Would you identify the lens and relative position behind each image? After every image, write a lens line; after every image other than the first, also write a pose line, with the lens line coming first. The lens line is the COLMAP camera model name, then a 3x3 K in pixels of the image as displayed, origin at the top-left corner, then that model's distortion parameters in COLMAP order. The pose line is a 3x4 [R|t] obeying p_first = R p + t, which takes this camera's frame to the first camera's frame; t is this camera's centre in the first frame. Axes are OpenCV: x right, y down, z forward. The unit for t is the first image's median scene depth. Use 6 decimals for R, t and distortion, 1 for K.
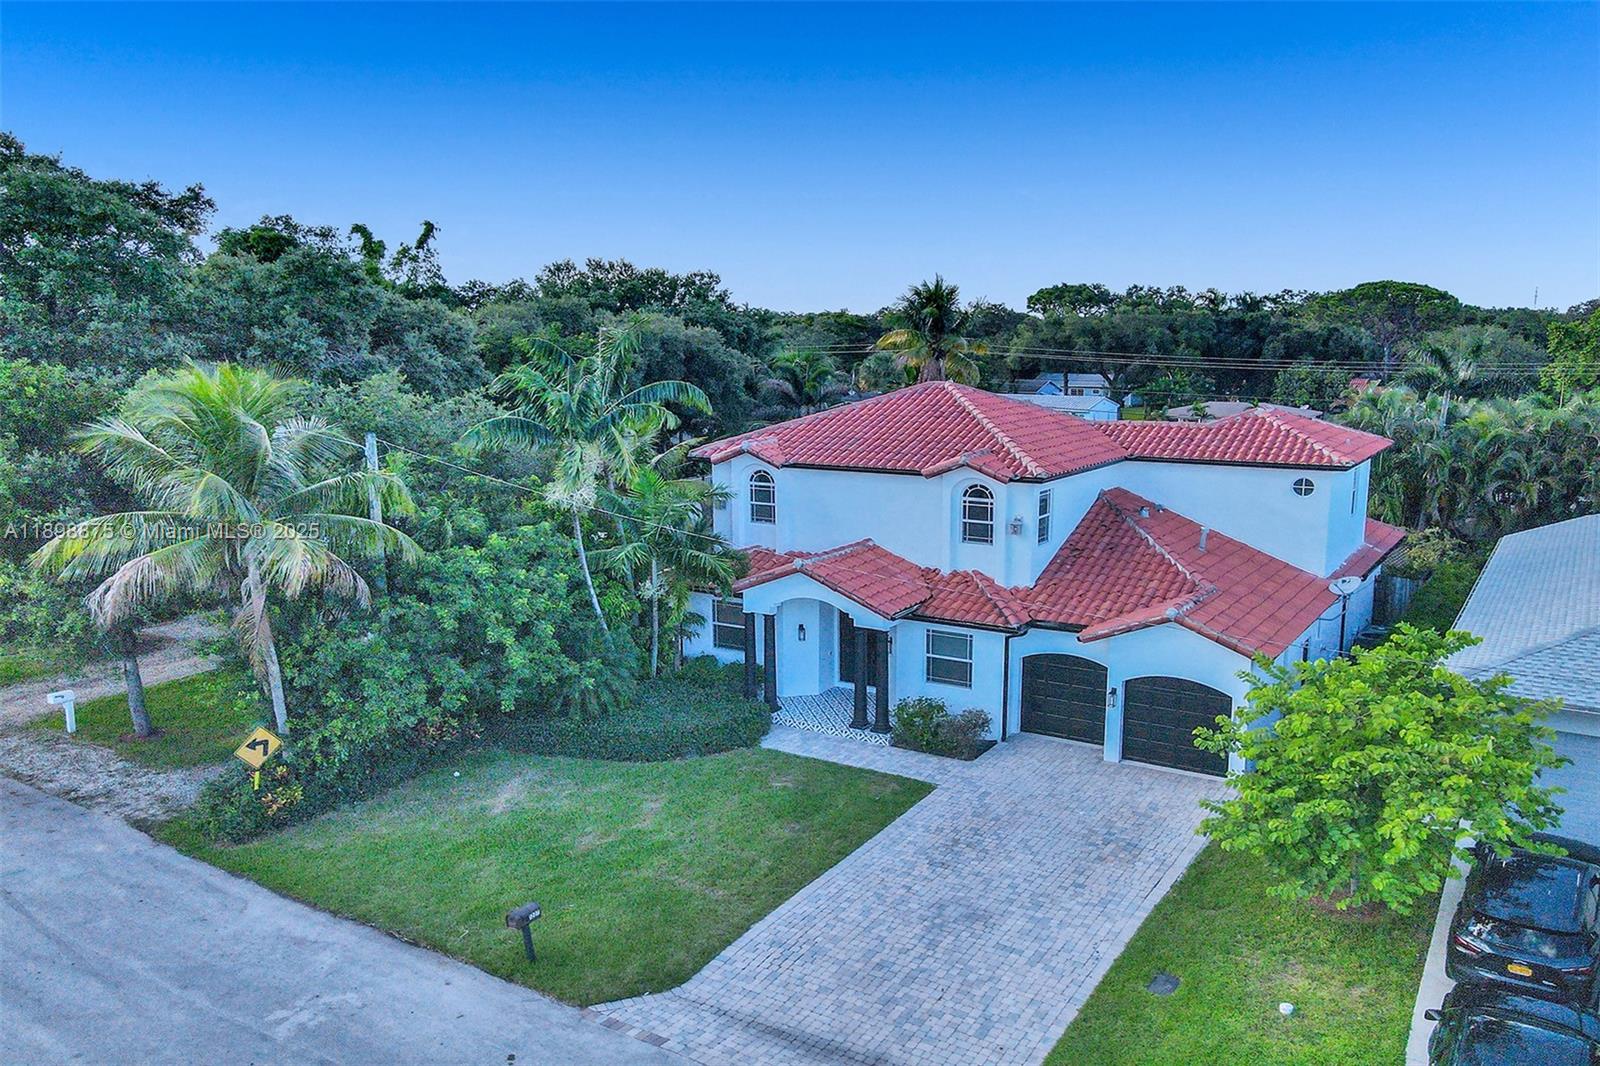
lens RADIAL K [[1235.9, 0, 790.9], [0, 1235.9, 486.3], [0, 0, 1]] dist [0.018174, 0.000259]
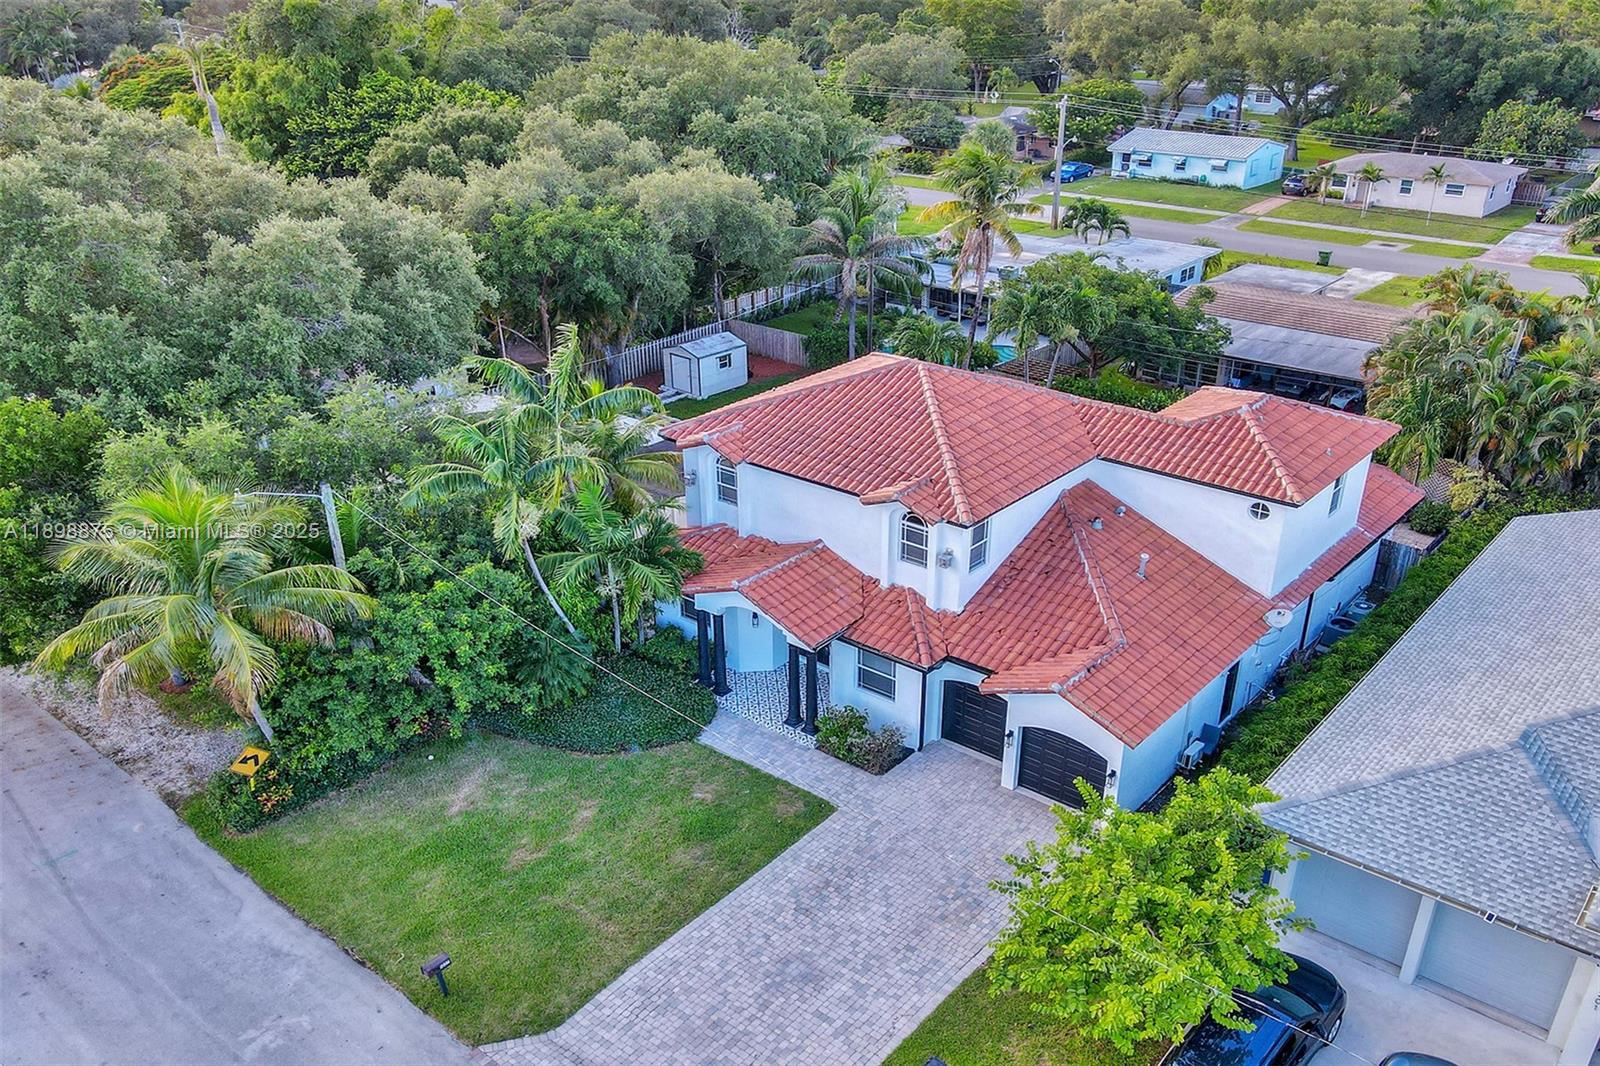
lens RADIAL K [[1340.4, 0, 792.2], [0, 1340.4, 583.1], [0, 0, 1]] dist [0.011101, 0.009920]
pose [[0.992341, 0.056569, -0.109812, 0.190934], [-0.018176, 0.946170, 0.323159, -0.329318], [0.122182, -0.318688, 0.939952, -0.080071]]
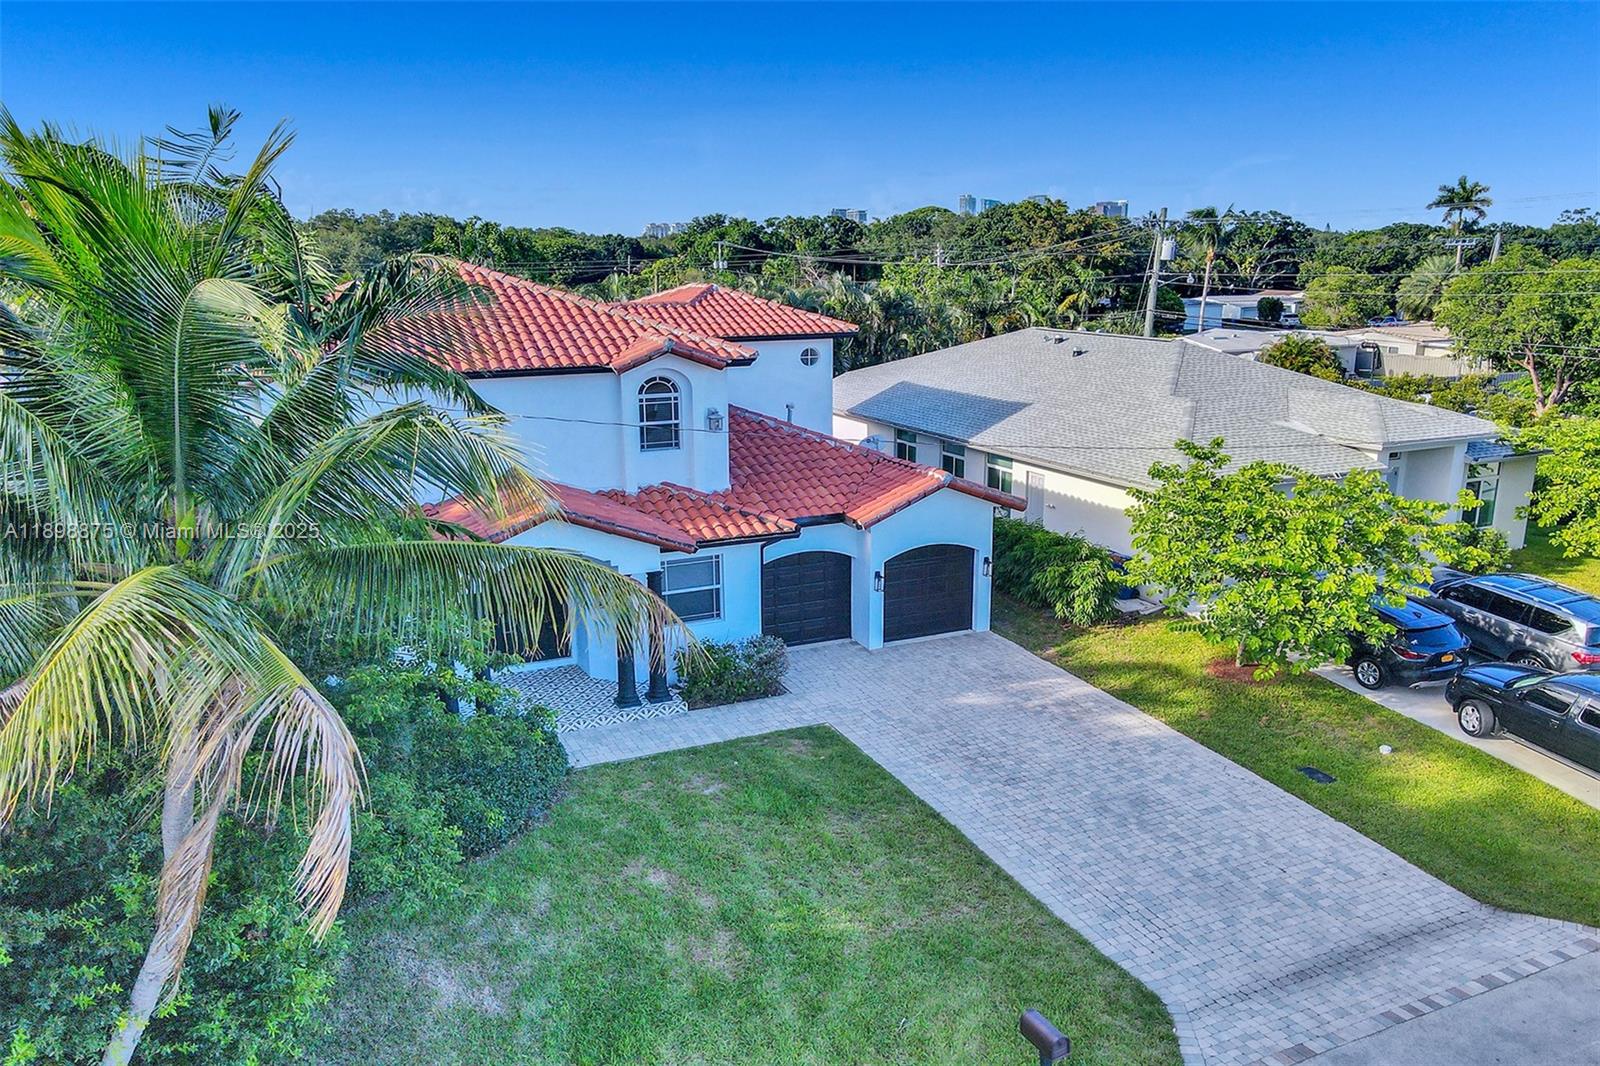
lens RADIAL K [[1244.0, 0, 800.0], [0, 1244.0, 533.0], [0, 0, 1]] dist [0.008578, 0.004879]
pose [[0.515558, -0.186232, 0.836372, -0.554728], [0.100024, 0.982502, 0.157113, -0.021835], [-0.850996, 0.002656, 0.525165, 0.541026]]
